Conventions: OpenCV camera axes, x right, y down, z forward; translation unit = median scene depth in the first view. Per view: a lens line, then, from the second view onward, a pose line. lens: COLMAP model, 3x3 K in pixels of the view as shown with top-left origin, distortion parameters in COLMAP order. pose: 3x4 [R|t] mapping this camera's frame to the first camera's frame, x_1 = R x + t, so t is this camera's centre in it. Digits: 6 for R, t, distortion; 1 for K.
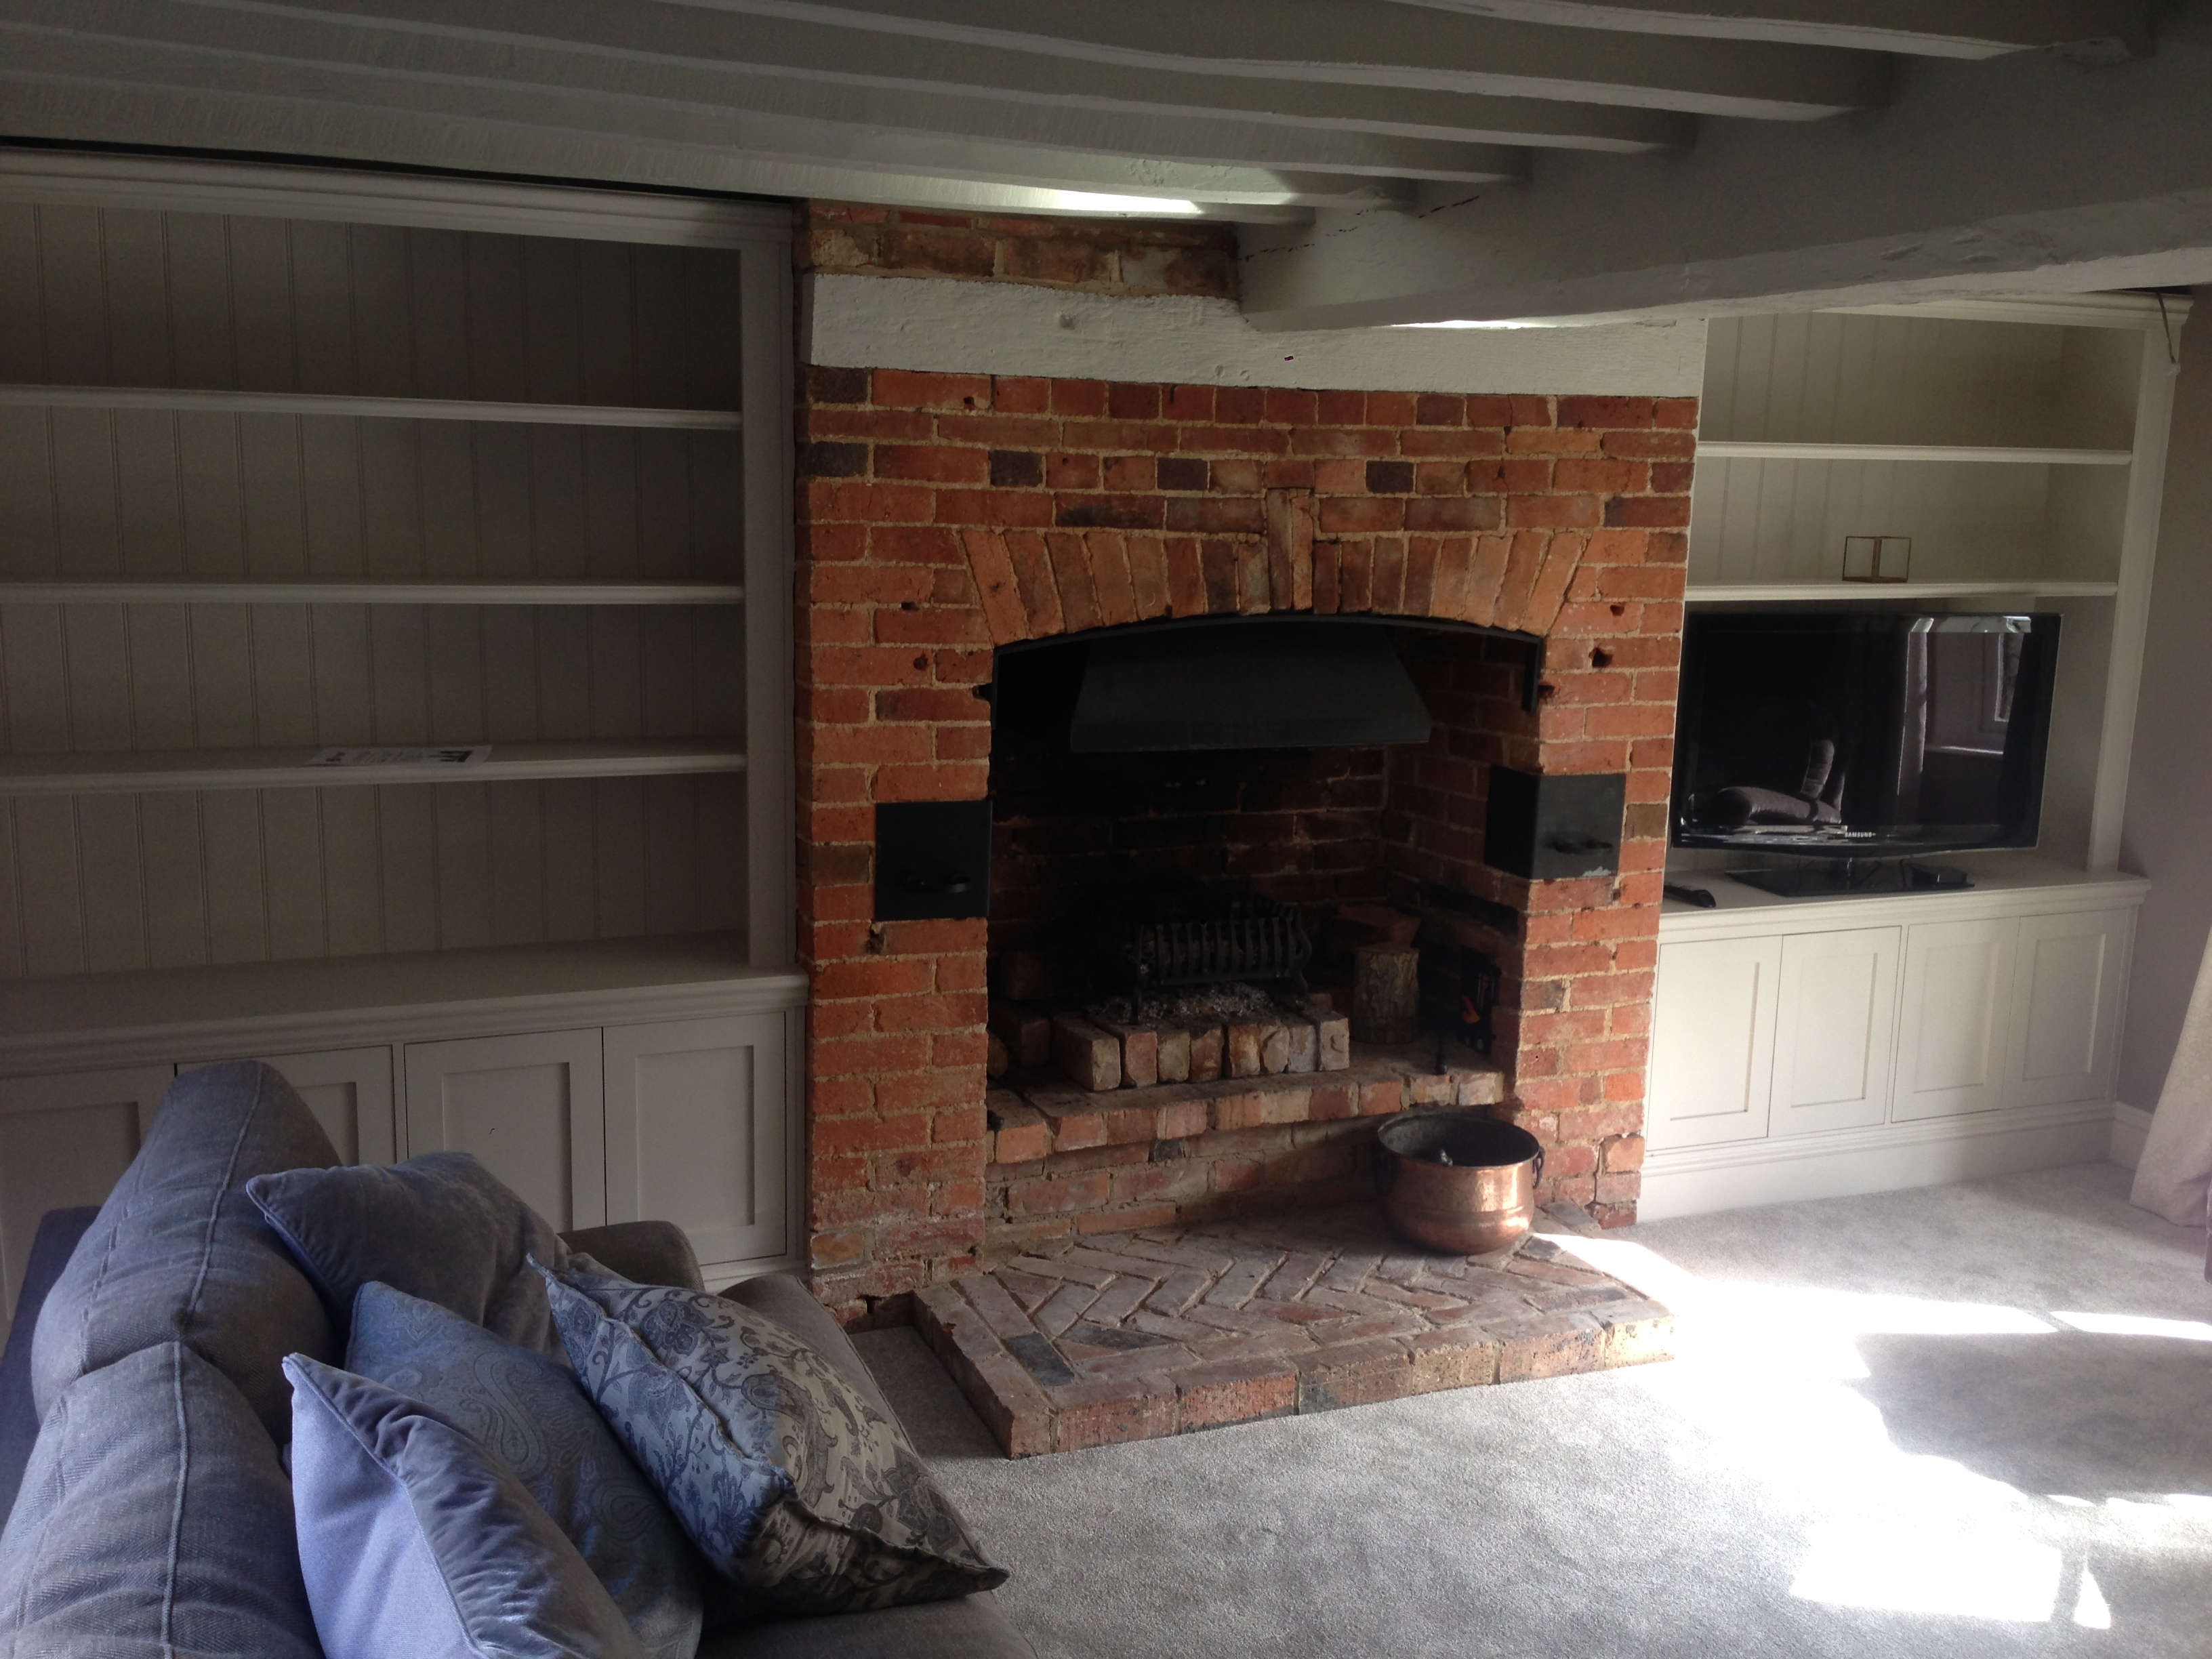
lens RADIAL K [[2055.9, 0, 1106.0], [0, 2055.9, 829.5], [0, 0, 1]] dist [0.107860, -0.187007]
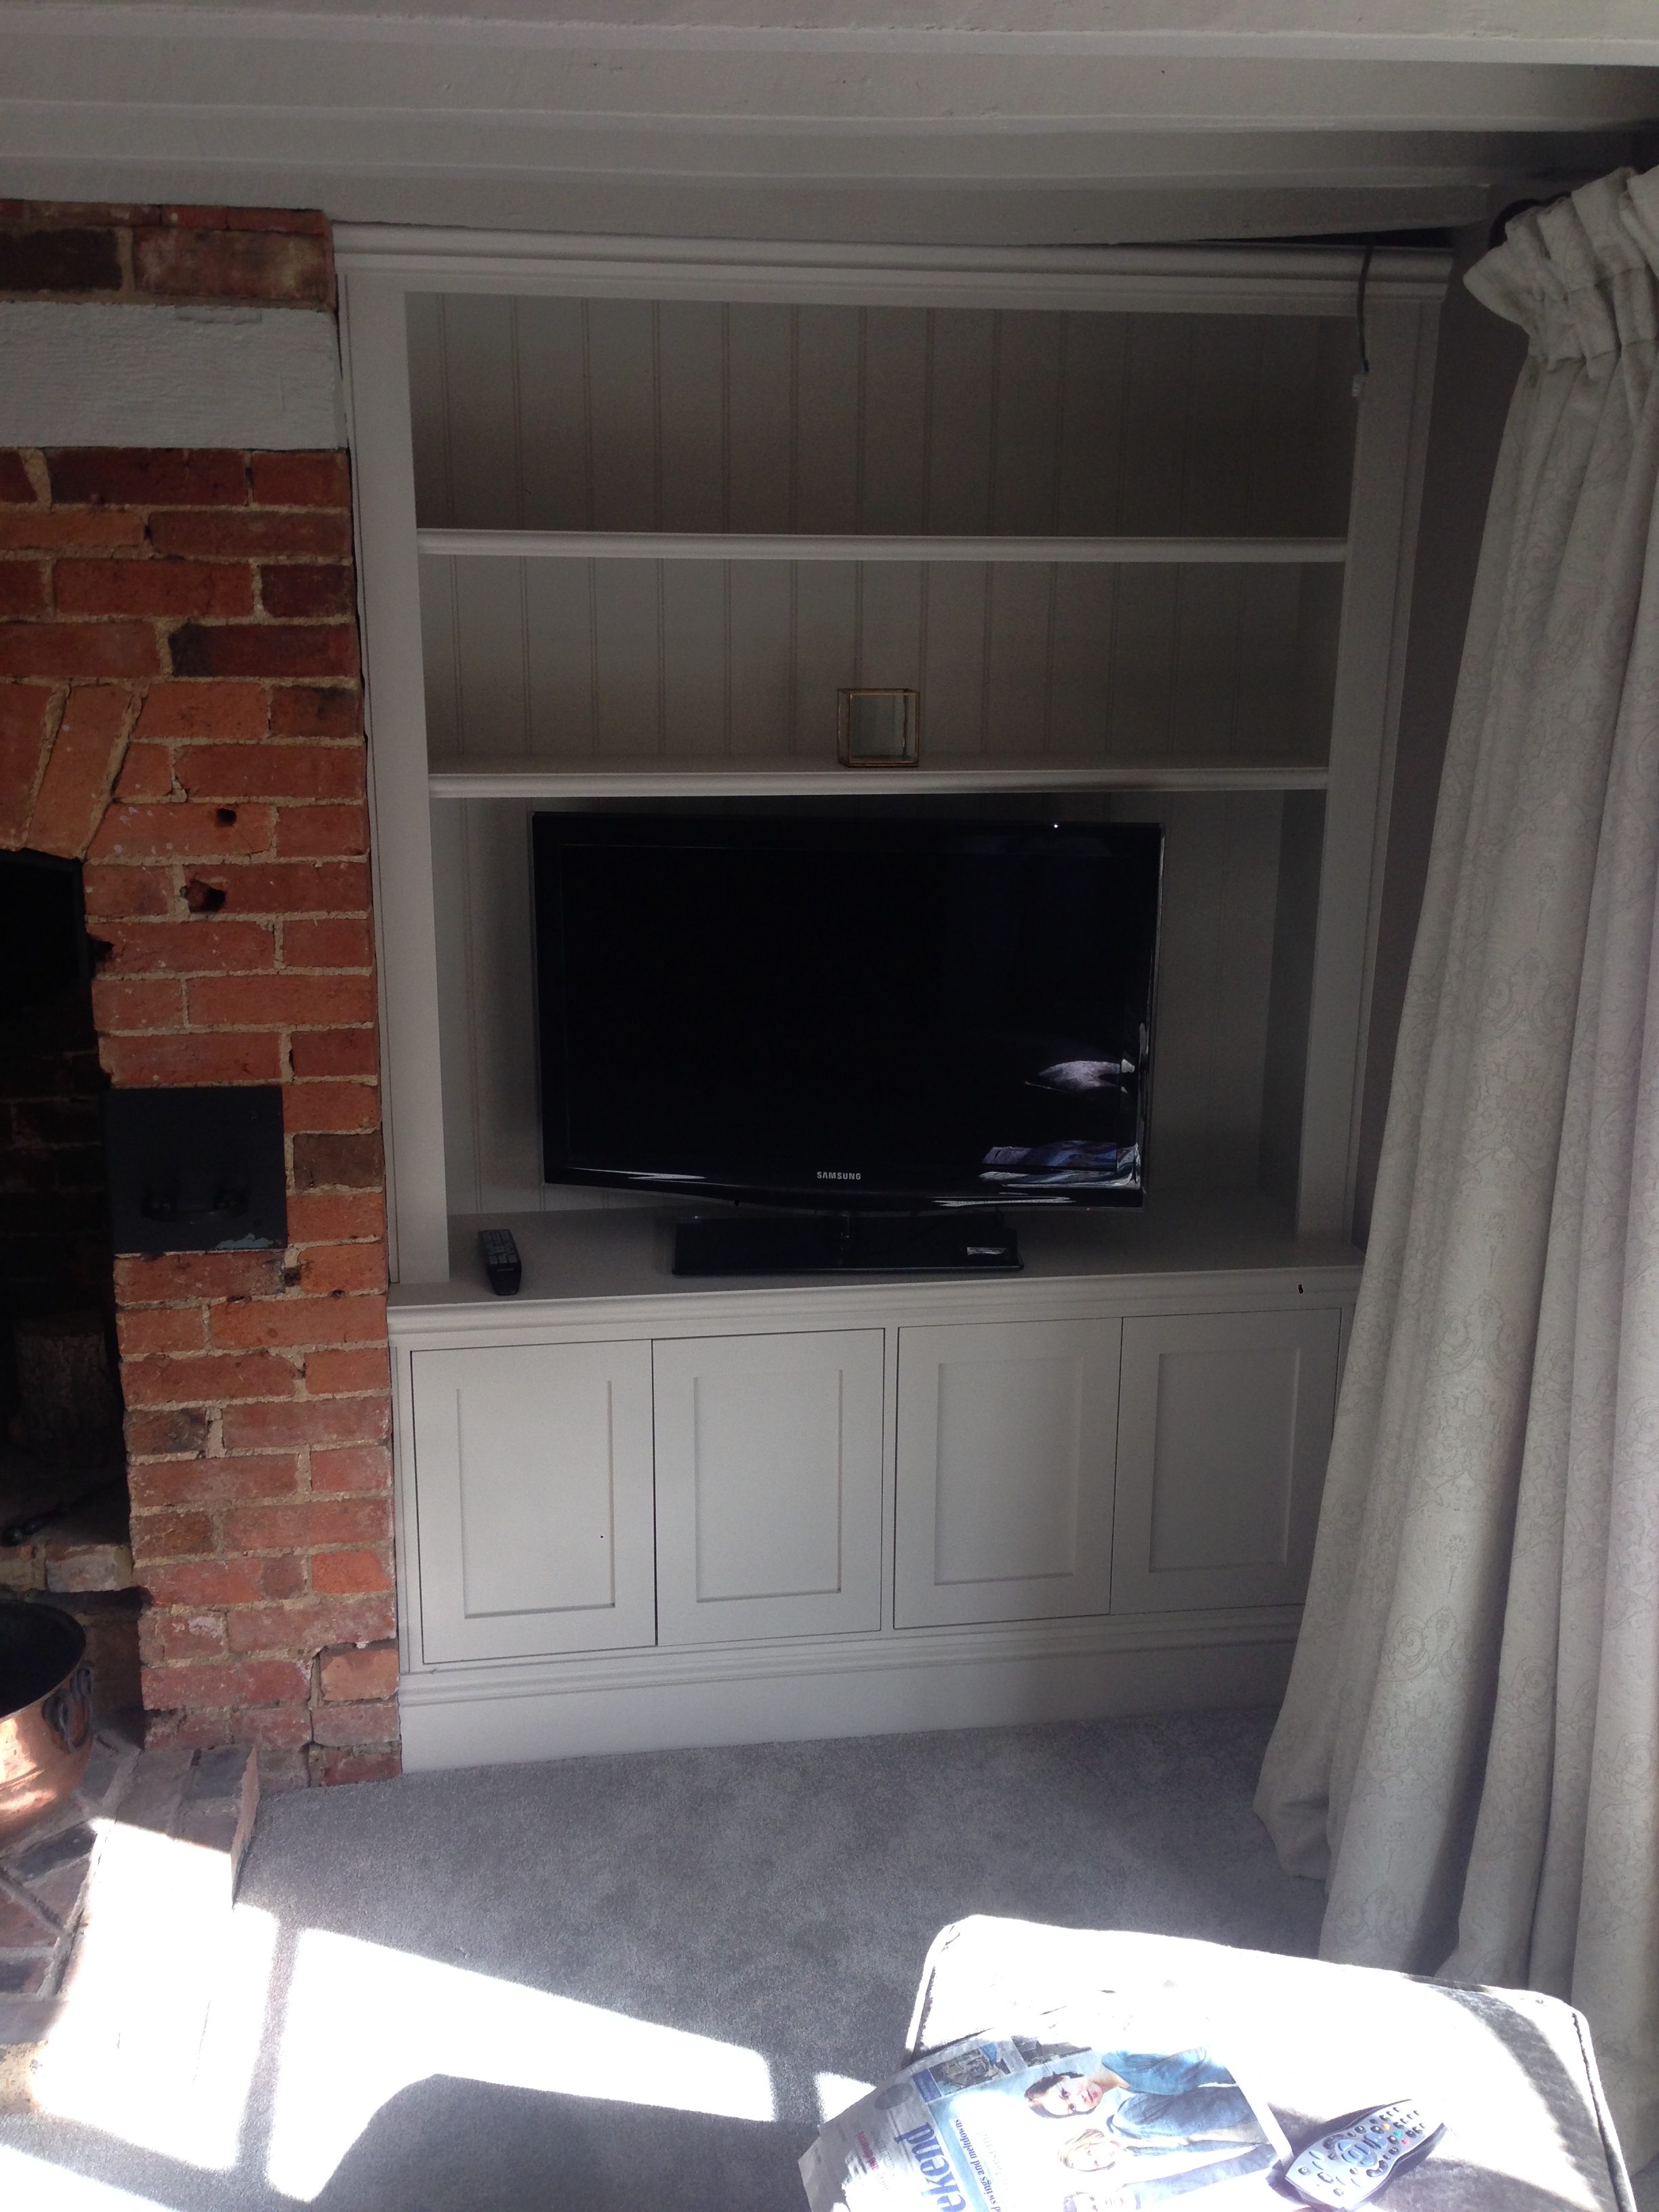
lens RADIAL K [[2057.5, 0, 829.5], [0, 2057.5, 1106.0], [0, 0, 1]] dist [0.120814, -0.165600]
pose [[0.972856, 0.043350, -0.227315, 0.570515], [-0.025060, 0.996256, 0.082740, -0.078810], [0.230051, -0.074798, 0.970300, 0.461444]]
